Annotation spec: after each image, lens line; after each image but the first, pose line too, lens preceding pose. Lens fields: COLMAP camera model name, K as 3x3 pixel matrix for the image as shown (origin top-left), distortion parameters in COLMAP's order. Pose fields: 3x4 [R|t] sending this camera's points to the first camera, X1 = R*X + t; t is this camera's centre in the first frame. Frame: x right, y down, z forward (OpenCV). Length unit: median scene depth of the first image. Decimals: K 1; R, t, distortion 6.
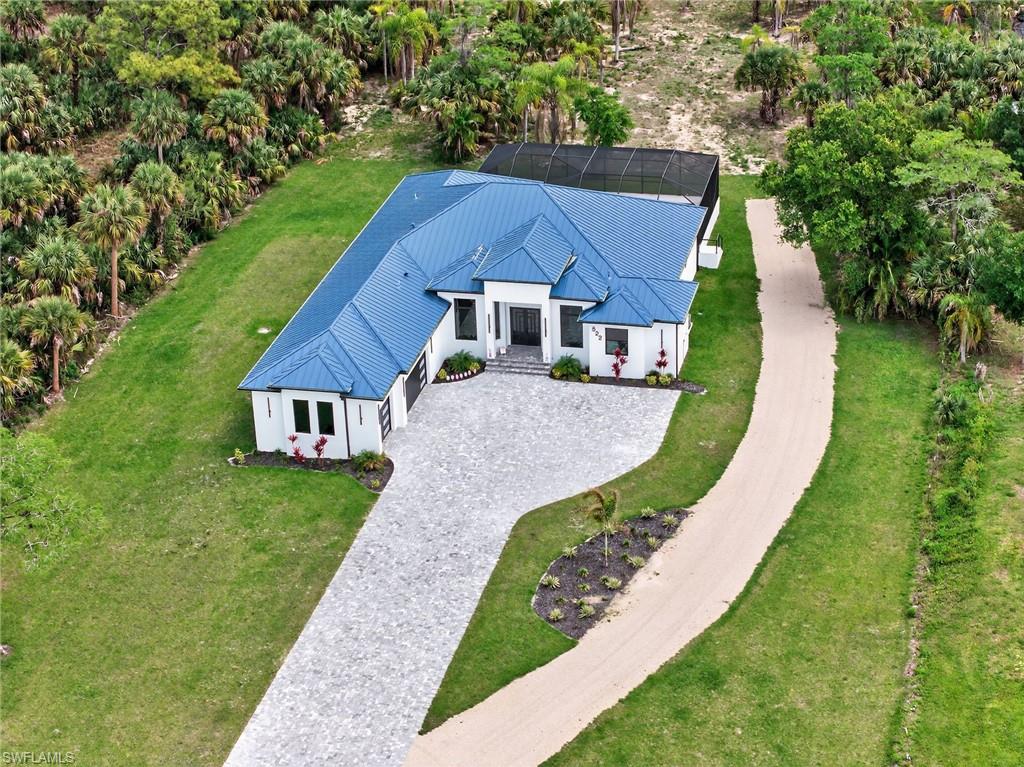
lens RADIAL K [[2159.1, 0, 512.0], [0, 2159.1, 383.5], [0, 0, 1]] dist [-0.068744, -0.110825]
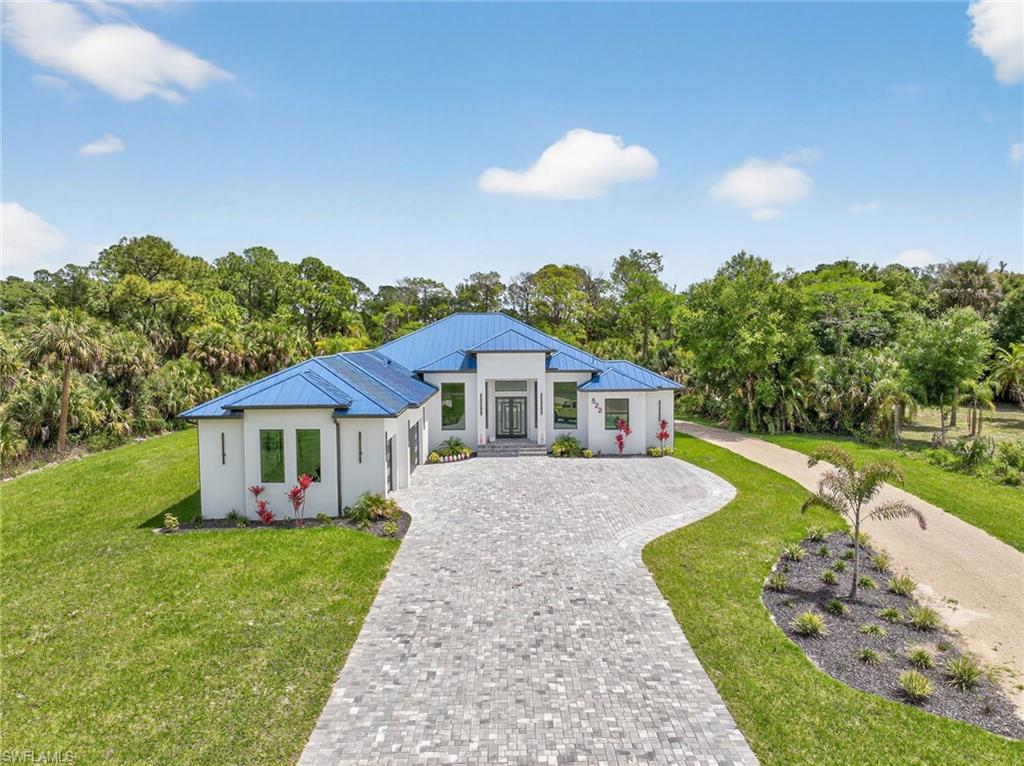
lens RADIAL K [[697.2, 0, 512.0], [0, 697.2, 383.0], [0, 0, 1]] dist [0.003851, -0.000434]
pose [[0.969018, 0.008322, 0.246851, -0.077723], [0.087917, 0.922352, -0.376216, 0.085376], [-0.230814, 0.386262, 0.893043, 0.767407]]
